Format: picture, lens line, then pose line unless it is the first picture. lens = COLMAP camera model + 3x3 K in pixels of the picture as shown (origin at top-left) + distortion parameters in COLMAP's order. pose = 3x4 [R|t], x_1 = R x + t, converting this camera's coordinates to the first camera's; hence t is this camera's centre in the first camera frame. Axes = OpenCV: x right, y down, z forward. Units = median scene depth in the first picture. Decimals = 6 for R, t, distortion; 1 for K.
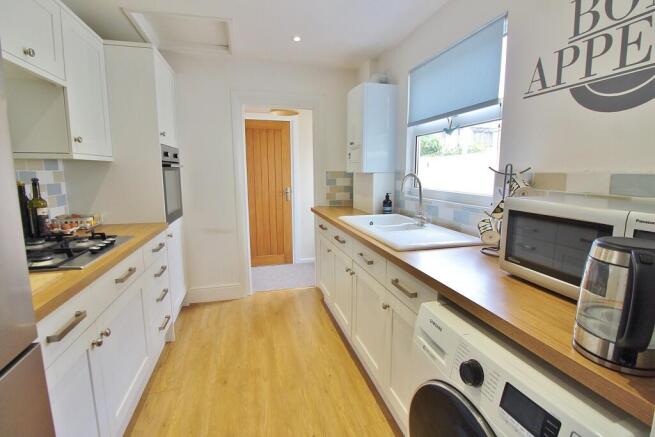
lens RADIAL K [[303.5, 0, 329.7], [0, 303.5, 212.0], [0, 0, 1]] dist [0.000935, -0.012910]
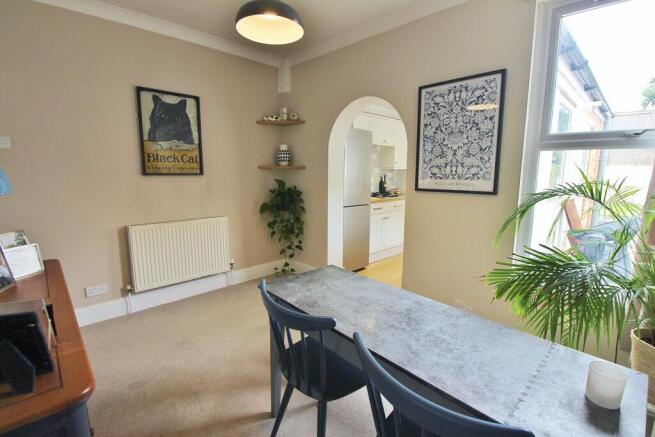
lens RADIAL K [[303.5, 0, 329.7], [0, 303.5, 212.0], [0, 0, 1]] dist [0.000935, -0.012910]
pose [[0.472361, 0.121258, -0.873024, 1.119242], [-0.123271, 0.989845, 0.070787, 0.084215], [0.872743, 0.074182, 0.482512, -0.730171]]
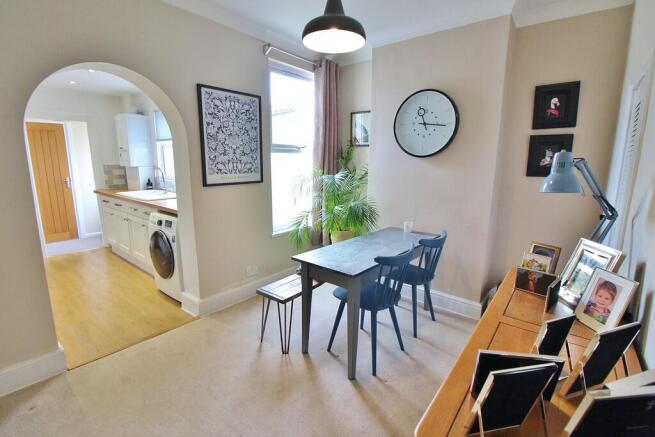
lens RADIAL K [[303.5, 0, 329.7], [0, 303.5, 212.0], [0, 0, 1]] dist [0.000935, -0.012910]
pose [[0.805490, -0.098092, 0.584434, -0.009954], [0.072683, 0.995112, 0.066847, 0.097852], [-0.588135, -0.011366, 0.808683, -1.111714]]
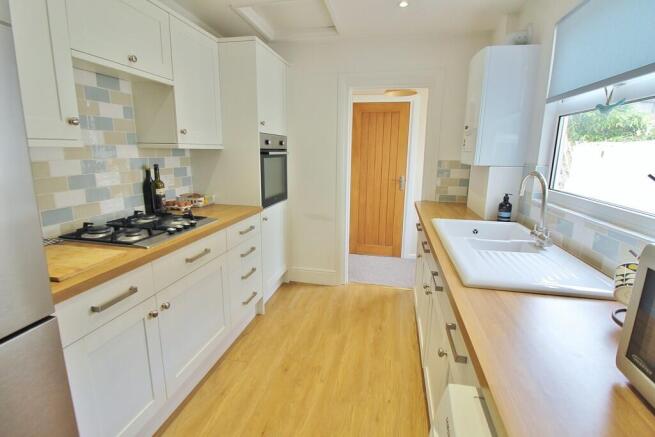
lens RADIAL K [[303.5, 0, 329.7], [0, 303.5, 212.0], [0, 0, 1]] dist [0.000935, -0.012910]
pose [[0.890855, 0.102686, -0.442530, 0.147978], [-0.075922, 0.994072, 0.077829, -0.046324], [0.447899, -0.035736, 0.893370, 0.139136]]
